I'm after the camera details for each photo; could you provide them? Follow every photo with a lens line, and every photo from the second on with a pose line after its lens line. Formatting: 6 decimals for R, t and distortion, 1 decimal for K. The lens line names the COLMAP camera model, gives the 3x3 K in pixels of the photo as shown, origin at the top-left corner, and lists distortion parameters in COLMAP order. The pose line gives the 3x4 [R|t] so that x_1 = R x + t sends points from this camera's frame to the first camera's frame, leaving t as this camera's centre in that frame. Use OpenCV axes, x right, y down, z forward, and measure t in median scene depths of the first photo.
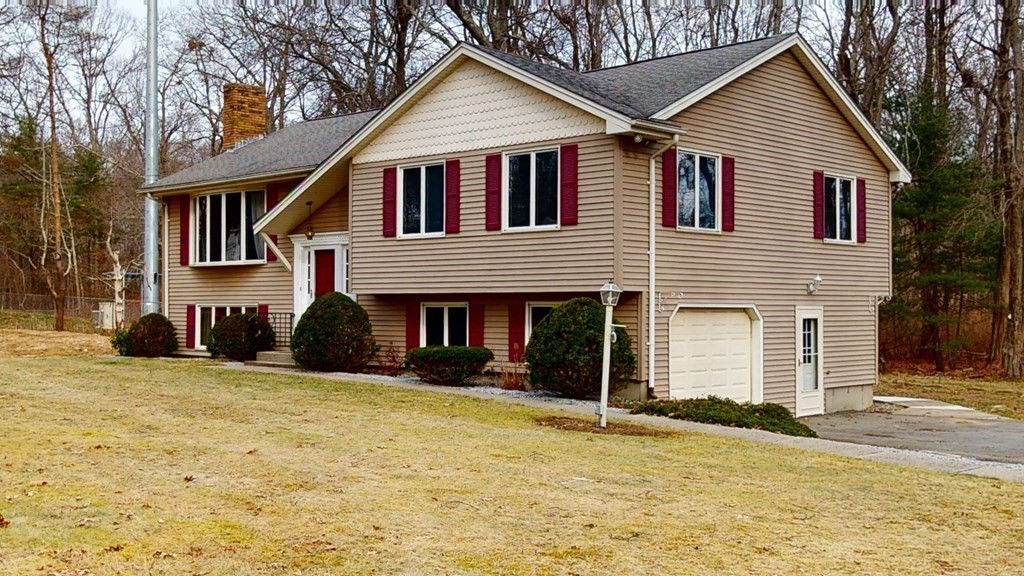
lens RADIAL K [[1160.9, 0, 513.3], [0, 1160.9, 283.0], [0, 0, 1]] dist [0.000286, 0.008532]
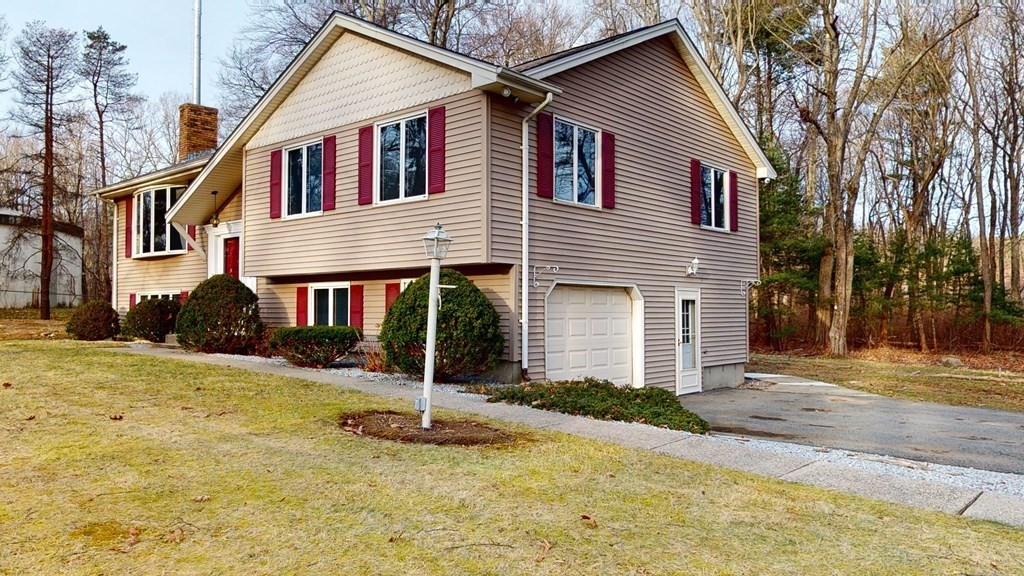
lens RADIAL K [[740.5, 0, 512.0], [0, 740.5, 288.0], [0, 0, 1]] dist [0.000208, 0.000149]
pose [[0.999239, -0.000702, 0.038987, 0.077490], [0.001143, 0.999936, -0.011297, 0.029301], [-0.038976, 0.011333, 0.999176, 0.370318]]
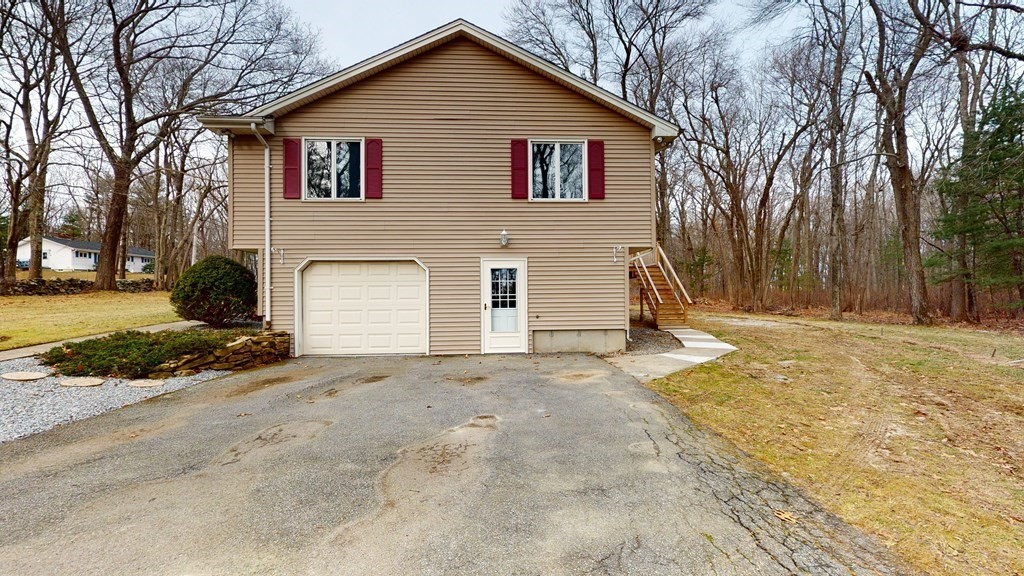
lens RADIAL K [[372.0, 0, 512.0], [0, 372.0, 288.0], [0, 0, 1]] dist [0.000063, -0.000016]
pose [[0.725112, -0.024680, -0.688189, 0.552108], [0.026321, 0.999621, -0.008115, 0.056874], [0.688128, -0.012229, 0.725486, 0.796481]]
